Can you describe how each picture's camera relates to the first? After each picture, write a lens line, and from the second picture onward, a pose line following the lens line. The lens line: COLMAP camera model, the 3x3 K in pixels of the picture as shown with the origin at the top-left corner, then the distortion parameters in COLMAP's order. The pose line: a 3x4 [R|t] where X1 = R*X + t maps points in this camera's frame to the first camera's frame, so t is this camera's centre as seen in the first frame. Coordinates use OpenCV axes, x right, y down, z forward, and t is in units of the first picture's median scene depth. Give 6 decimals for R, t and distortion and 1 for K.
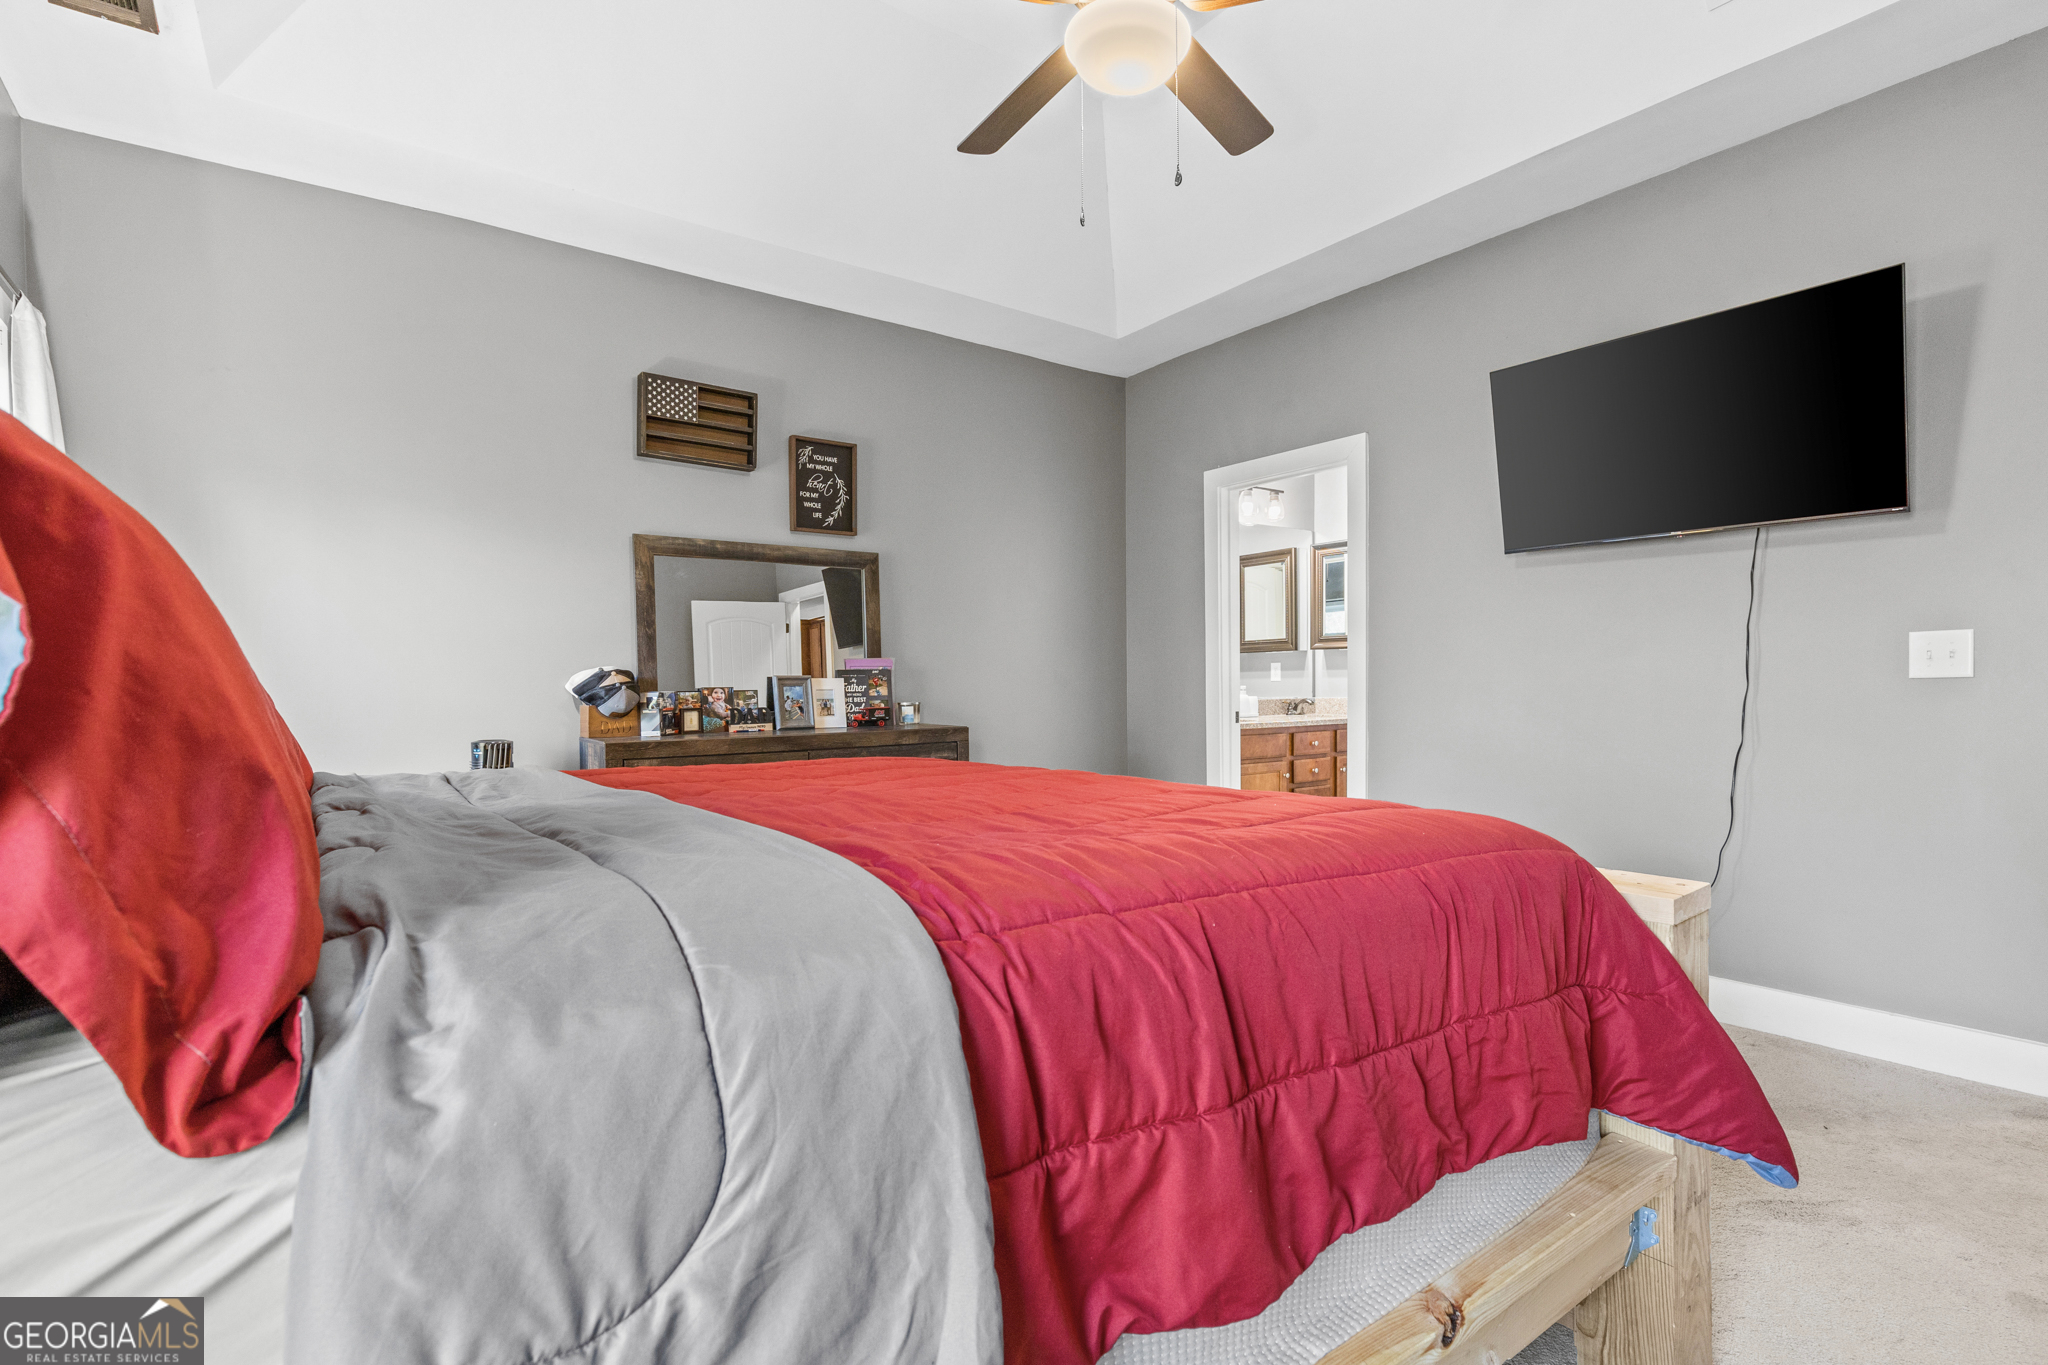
lens RADIAL K [[974.3, 0, 1018.7], [0, 974.3, 678.4], [0, 0, 1]] dist [-0.000083, -0.000140]
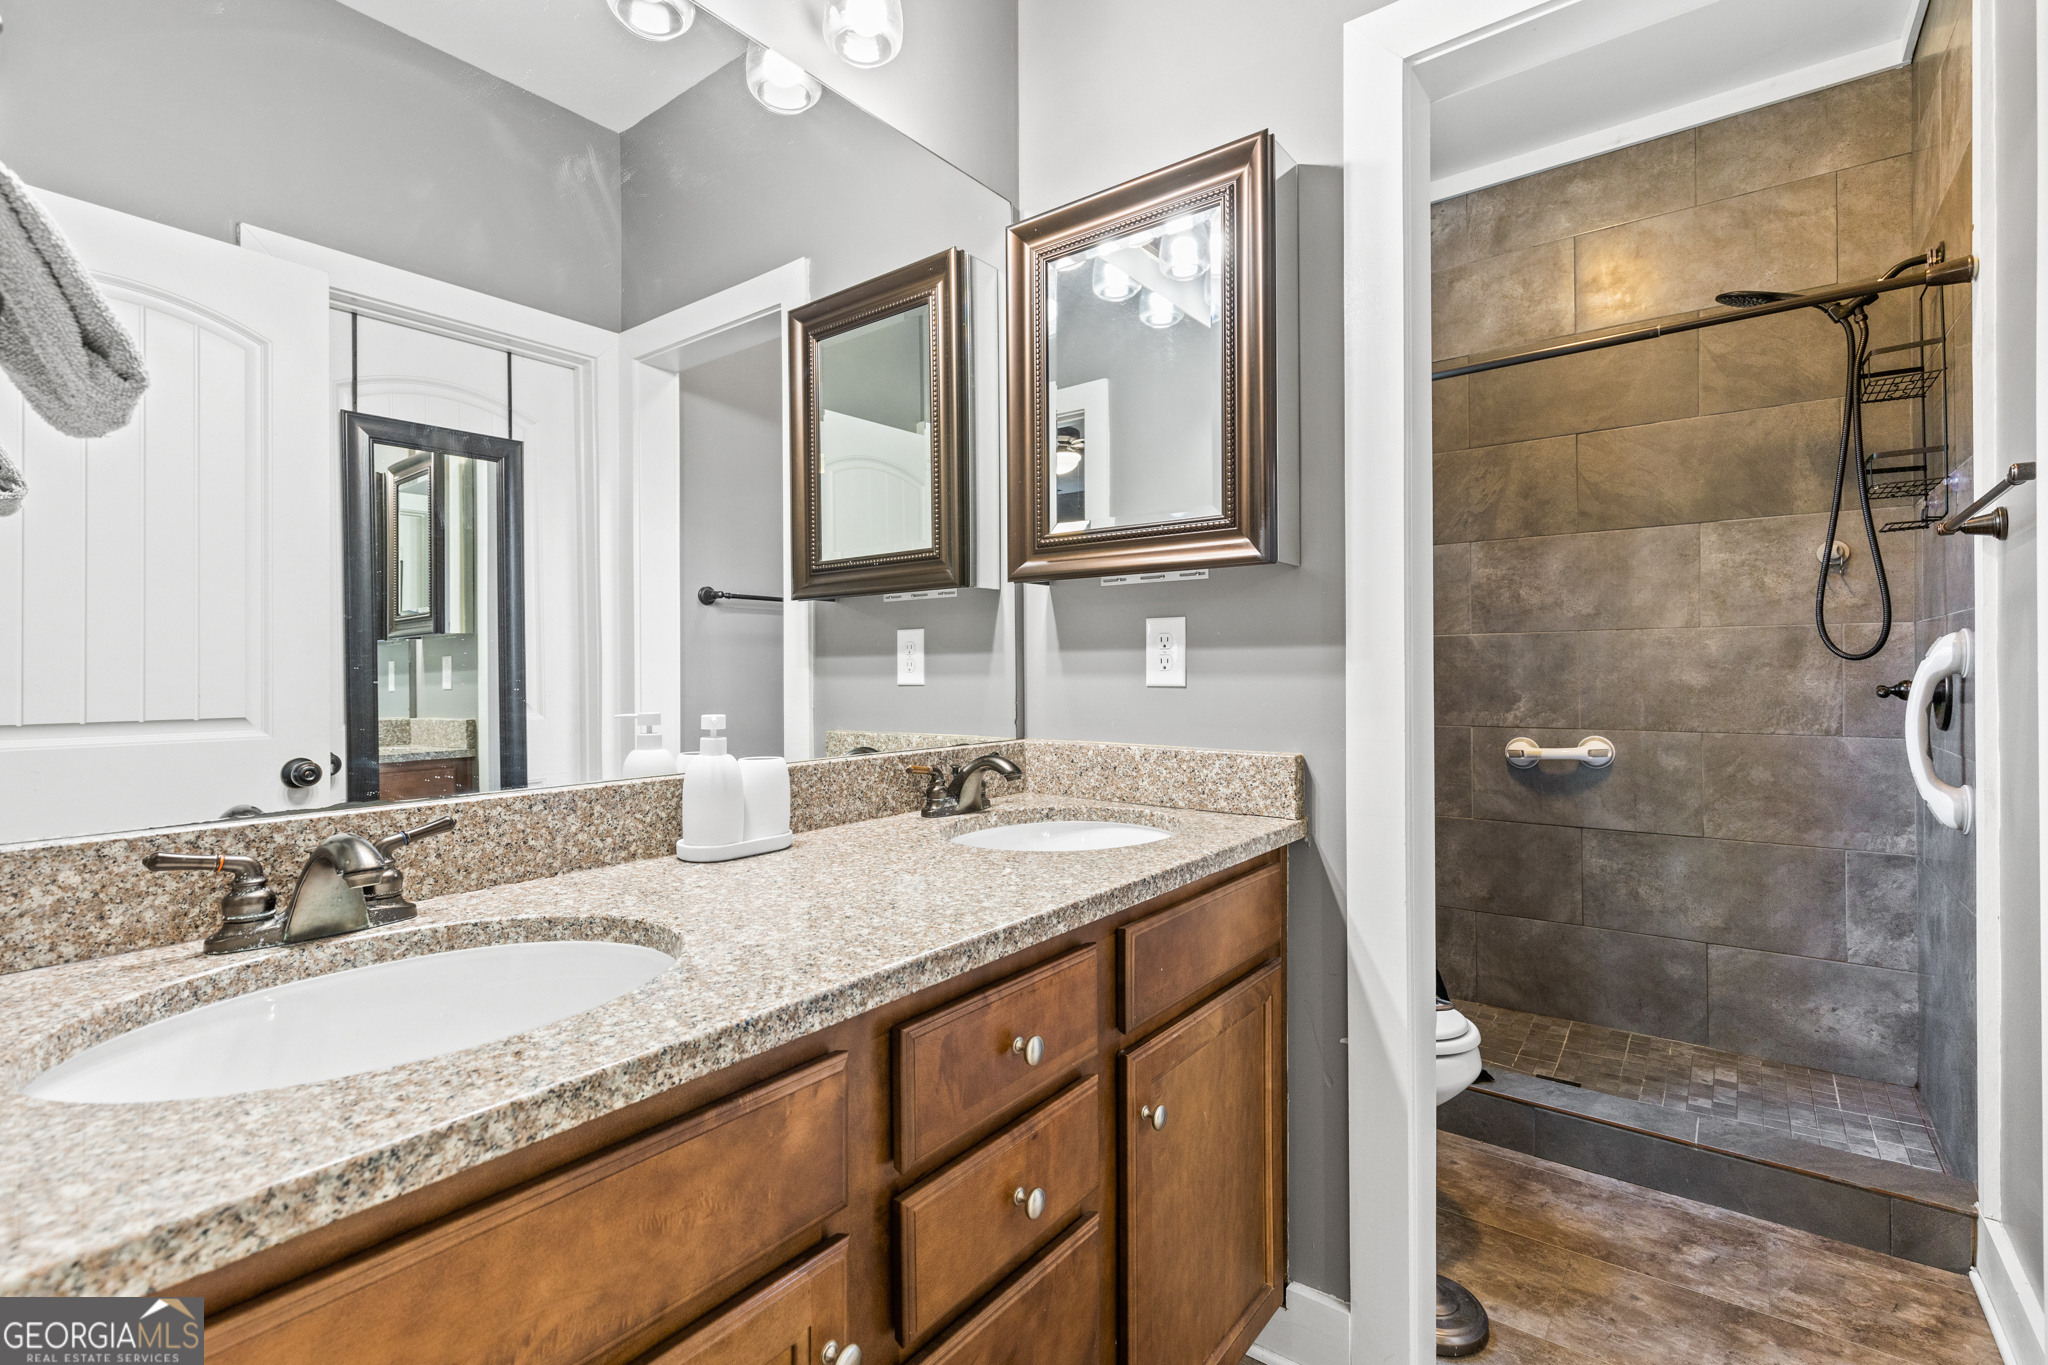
lens RADIAL K [[932.4, 0, 1014.7], [0, 932.4, 688.1], [0, 0, 1]] dist [0.004787, 0.000339]
pose [[0.959794, -0.013534, 0.280379, 0.218459], [0.008410, 0.999775, 0.019471, -0.002294], [-0.280579, -0.016330, 0.959692, 0.717207]]
